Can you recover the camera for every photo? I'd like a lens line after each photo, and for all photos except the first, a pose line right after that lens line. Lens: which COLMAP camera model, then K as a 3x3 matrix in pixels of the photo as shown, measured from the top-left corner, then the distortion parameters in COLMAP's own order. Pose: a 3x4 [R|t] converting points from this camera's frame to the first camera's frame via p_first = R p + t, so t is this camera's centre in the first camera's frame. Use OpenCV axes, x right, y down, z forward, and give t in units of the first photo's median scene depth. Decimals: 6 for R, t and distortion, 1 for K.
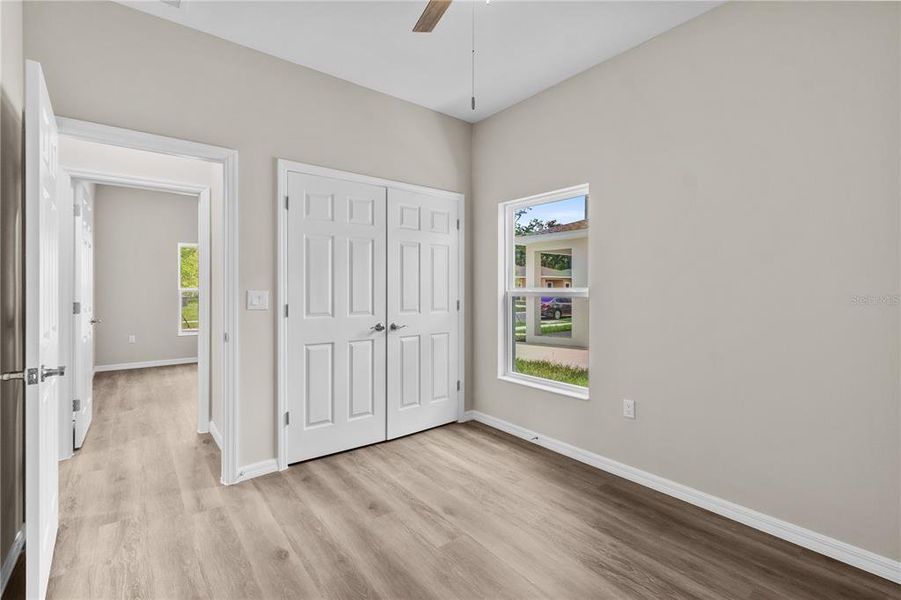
lens RADIAL K [[402.0, 0, 447.7], [0, 402.0, 292.2], [0, 0, 1]] dist [-0.000156, 0.000178]
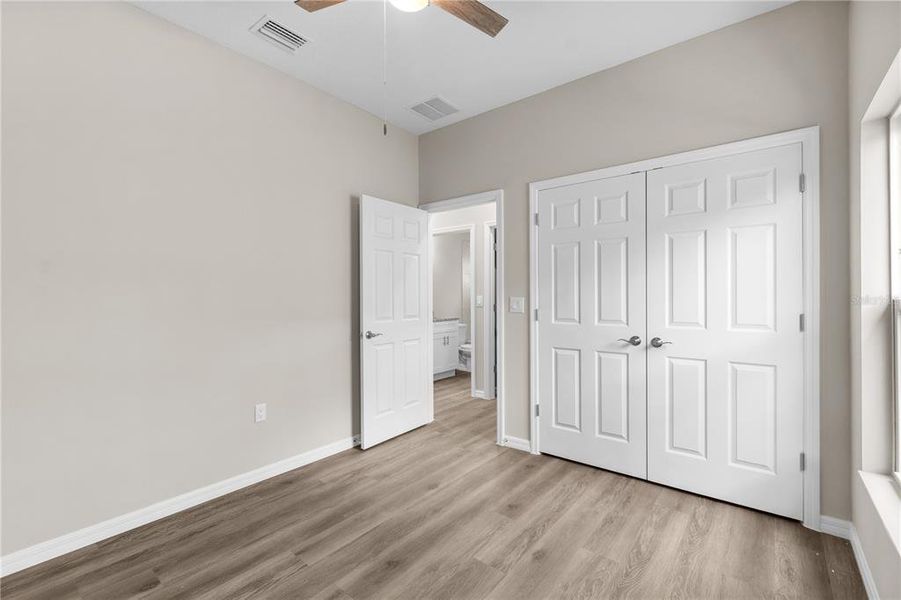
lens RADIAL K [[408.1, 0, 450.1], [0, 408.1, 292.3], [0, 0, 1]] dist [-0.001125, -0.000178]
pose [[0.207236, -0.008900, -0.978250, 0.681084], [-0.001357, 0.999955, -0.009386, -0.005627], [0.978290, 0.003273, 0.207215, 0.523947]]
